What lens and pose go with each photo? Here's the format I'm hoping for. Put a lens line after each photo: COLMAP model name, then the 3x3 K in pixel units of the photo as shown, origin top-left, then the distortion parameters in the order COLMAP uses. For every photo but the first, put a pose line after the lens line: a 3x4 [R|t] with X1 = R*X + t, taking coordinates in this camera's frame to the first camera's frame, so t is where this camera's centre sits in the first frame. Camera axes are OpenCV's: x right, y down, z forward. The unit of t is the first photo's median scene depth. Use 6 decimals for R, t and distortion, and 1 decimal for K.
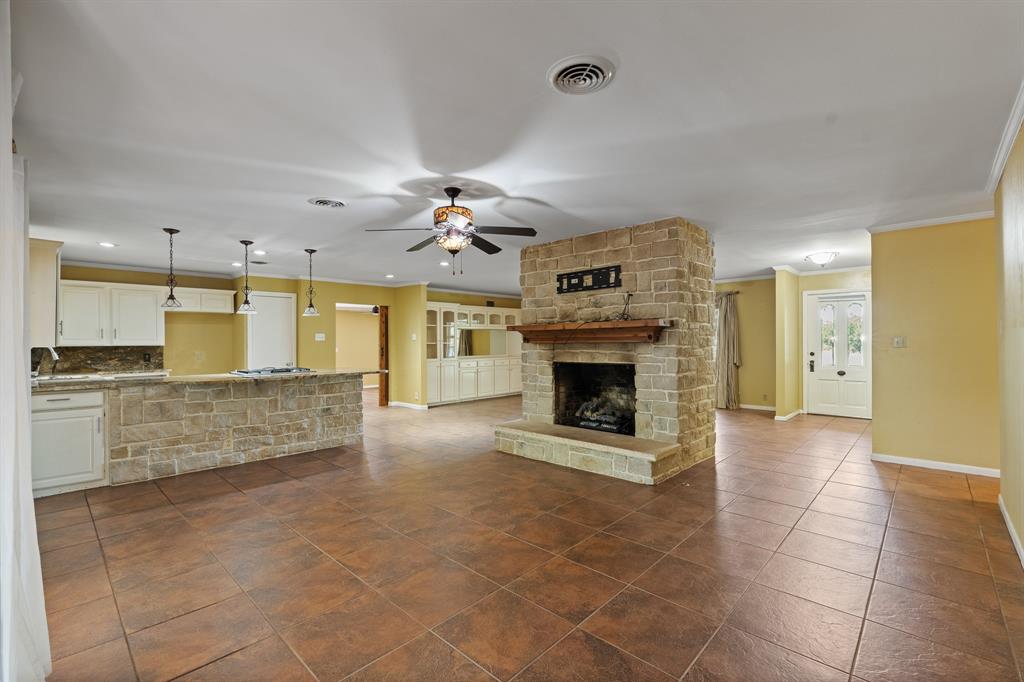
lens RADIAL K [[452.0, 0, 505.3], [0, 452.0, 339.0], [0, 0, 1]] dist [-0.006370, 0.000375]
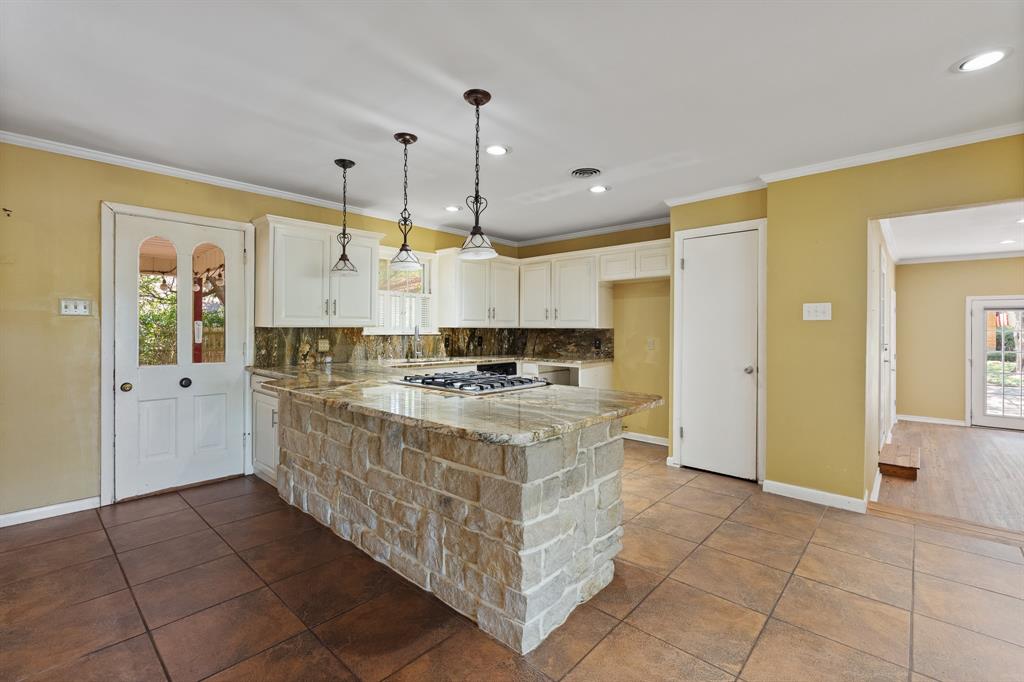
lens RADIAL K [[452.0, 0, 504.5], [0, 452.0, 335.1], [0, 0, 1]] dist [-0.006370, 0.000375]
pose [[0.055980, 0.022336, -0.998182, -0.020264], [-0.002592, 0.999750, 0.022226, 0.009849], [0.998429, 0.001343, 0.056024, 0.827662]]
